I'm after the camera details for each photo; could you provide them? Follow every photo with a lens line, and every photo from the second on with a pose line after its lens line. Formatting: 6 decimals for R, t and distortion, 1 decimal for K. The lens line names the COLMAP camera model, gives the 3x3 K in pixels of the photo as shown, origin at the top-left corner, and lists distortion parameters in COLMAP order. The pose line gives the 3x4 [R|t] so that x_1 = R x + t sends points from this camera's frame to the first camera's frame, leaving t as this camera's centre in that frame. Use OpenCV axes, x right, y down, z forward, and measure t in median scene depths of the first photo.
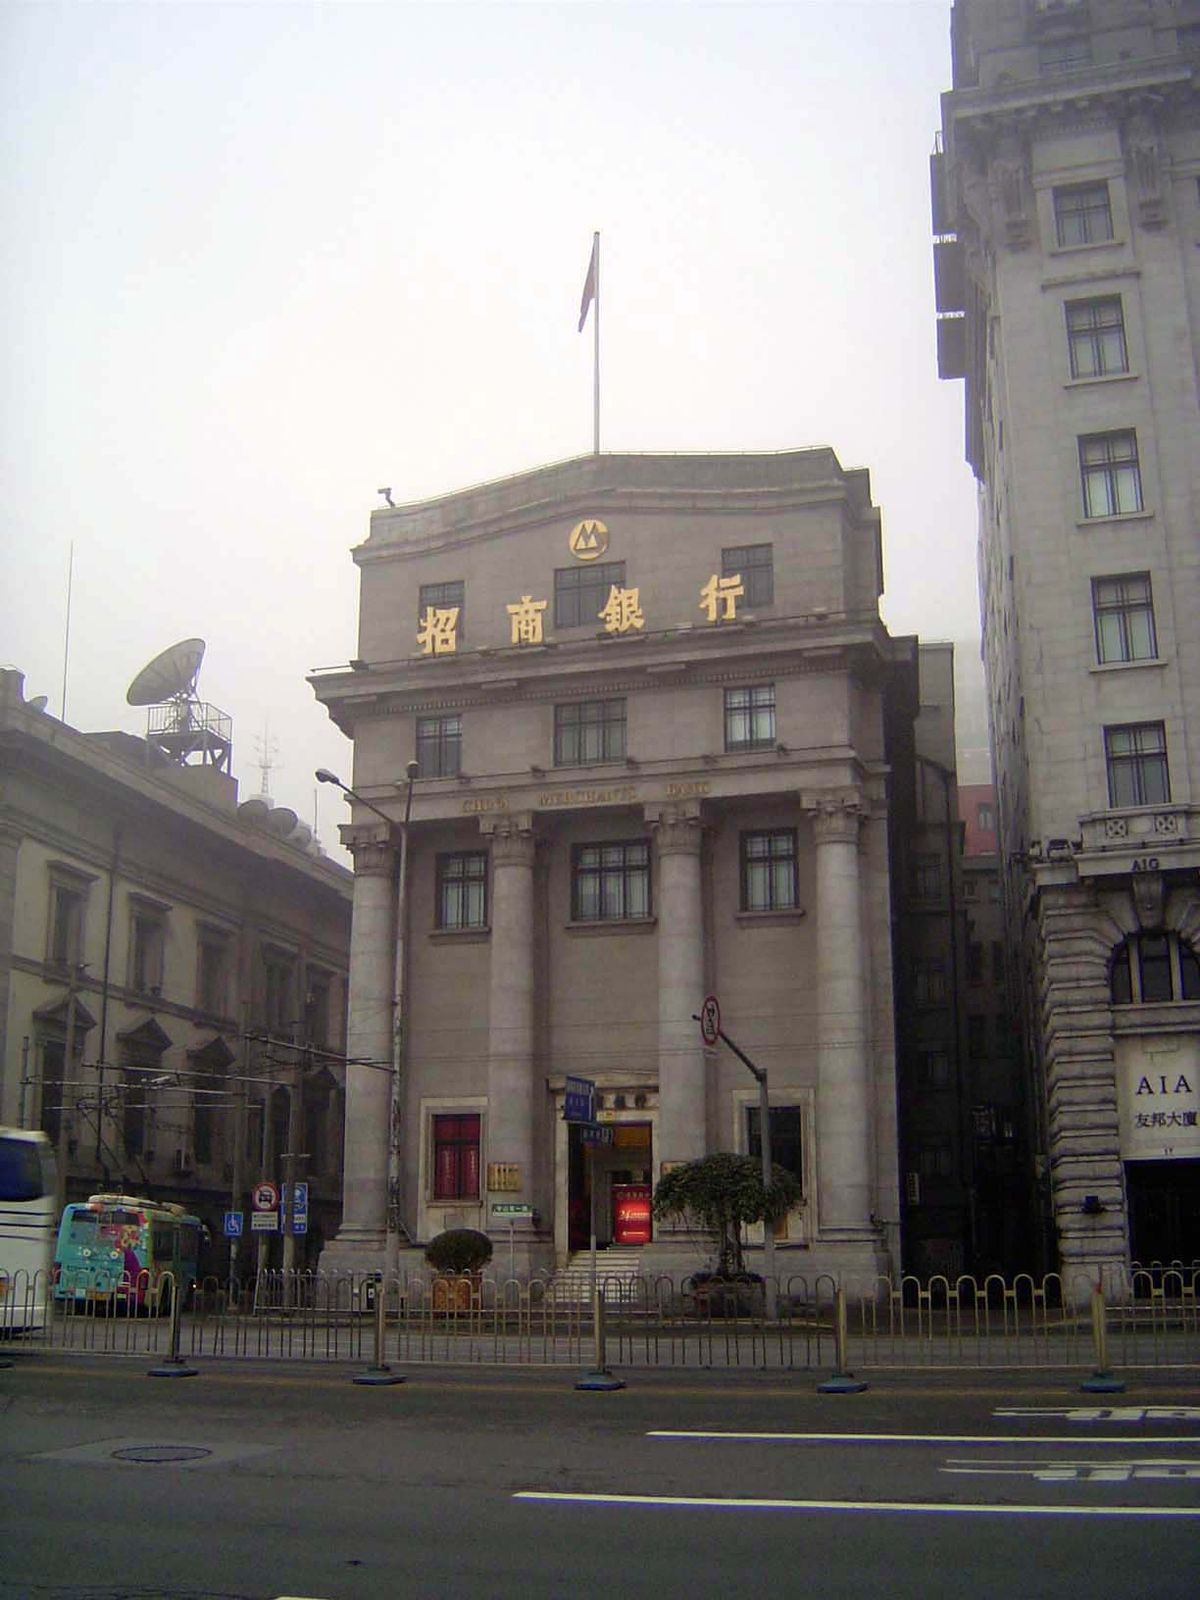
lens RADIAL K [[1803.5, 0, 409.2], [0, 1803.5, 796.0], [0, 0, 1]] dist [-0.122082, -0.003788]
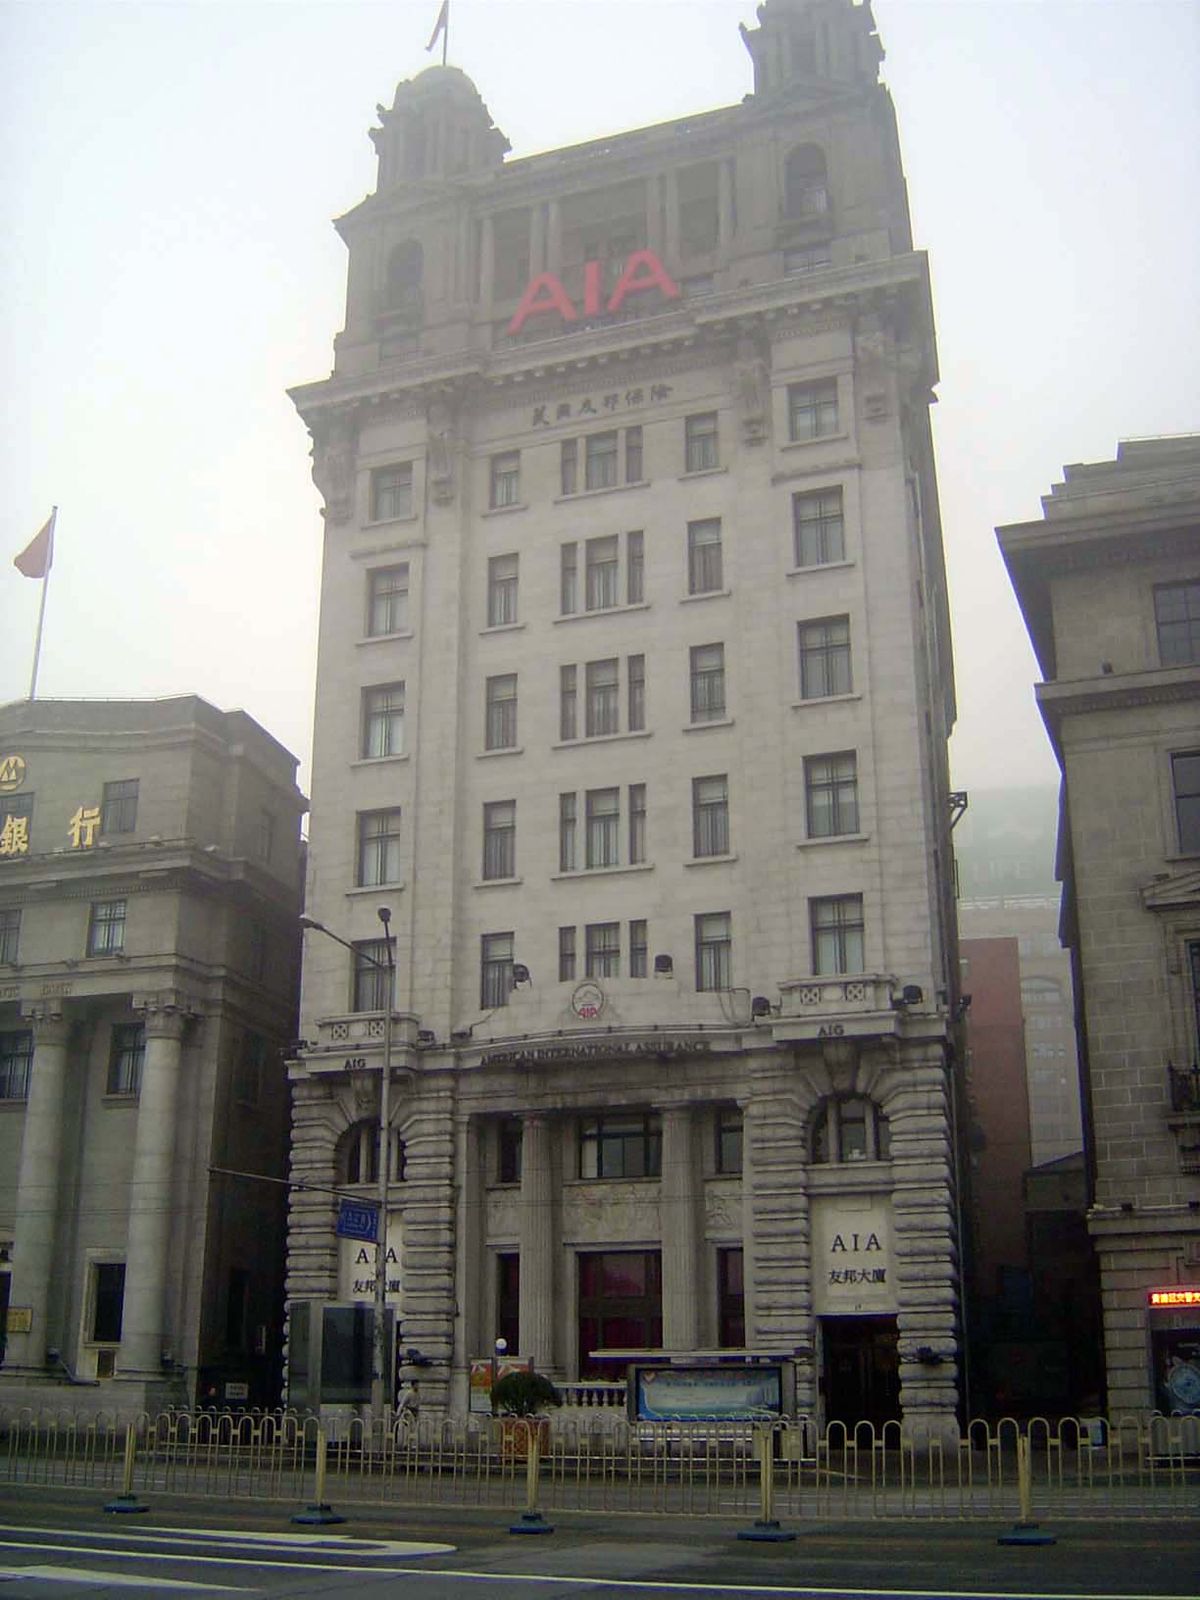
lens RADIAL K [[1803.5, 0, 409.2], [0, 1803.5, 796.0], [0, 0, 1]] dist [-0.122082, -0.003788]
pose [[0.998642, -0.003556, -0.051985, 0.447286], [-0.000341, 0.997201, -0.074764, -0.042288], [0.052105, 0.074680, 0.995845, -0.166011]]
